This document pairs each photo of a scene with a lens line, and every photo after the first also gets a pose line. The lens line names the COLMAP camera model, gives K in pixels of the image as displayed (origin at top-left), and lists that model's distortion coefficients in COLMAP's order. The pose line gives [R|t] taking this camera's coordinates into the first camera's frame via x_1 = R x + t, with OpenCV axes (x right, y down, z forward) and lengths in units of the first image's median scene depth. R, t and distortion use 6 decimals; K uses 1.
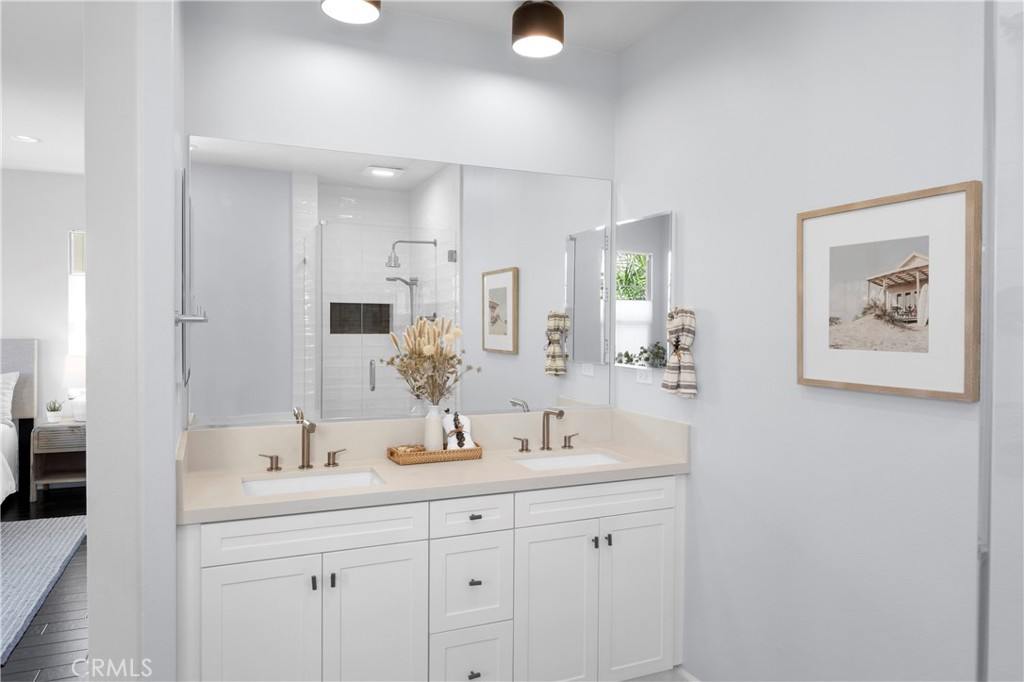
lens RADIAL K [[666.1, 0, 512.5], [0, 666.1, 334.6], [0, 0, 1]] dist [-0.000012, -0.000394]
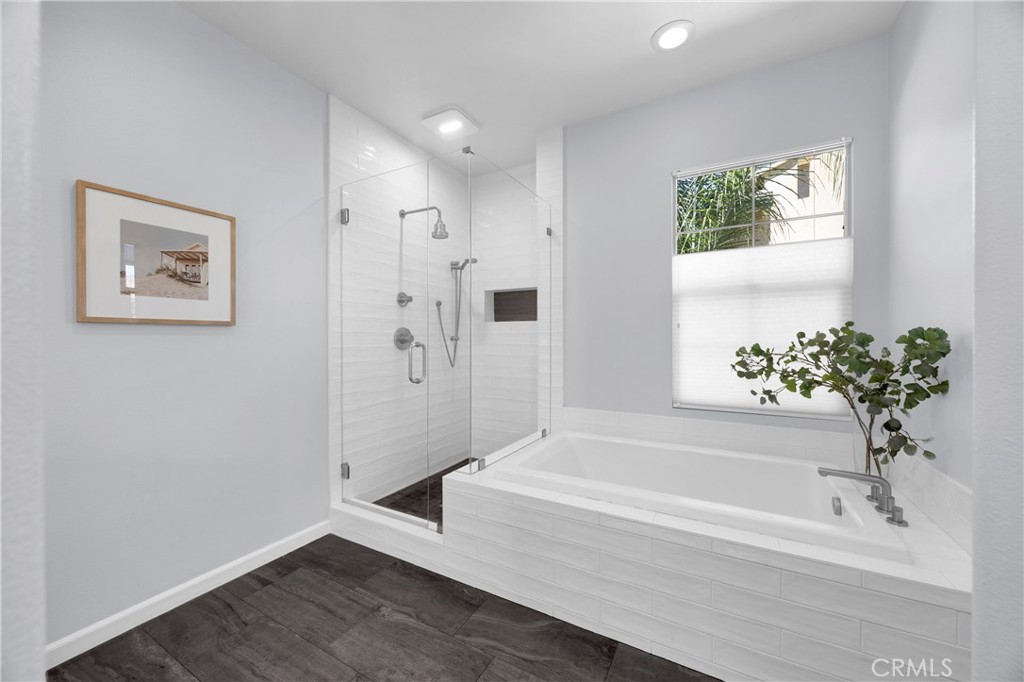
lens RADIAL K [[386.0, 0, 513.2], [0, 386.0, 340.3], [0, 0, 1]] dist [0.000162, -0.000123]
pose [[-0.601725, -0.009769, 0.798643, -0.673919], [0.011435, 0.999717, 0.020844, 0.115051], [-0.798621, 0.021675, -0.601444, 0.900569]]
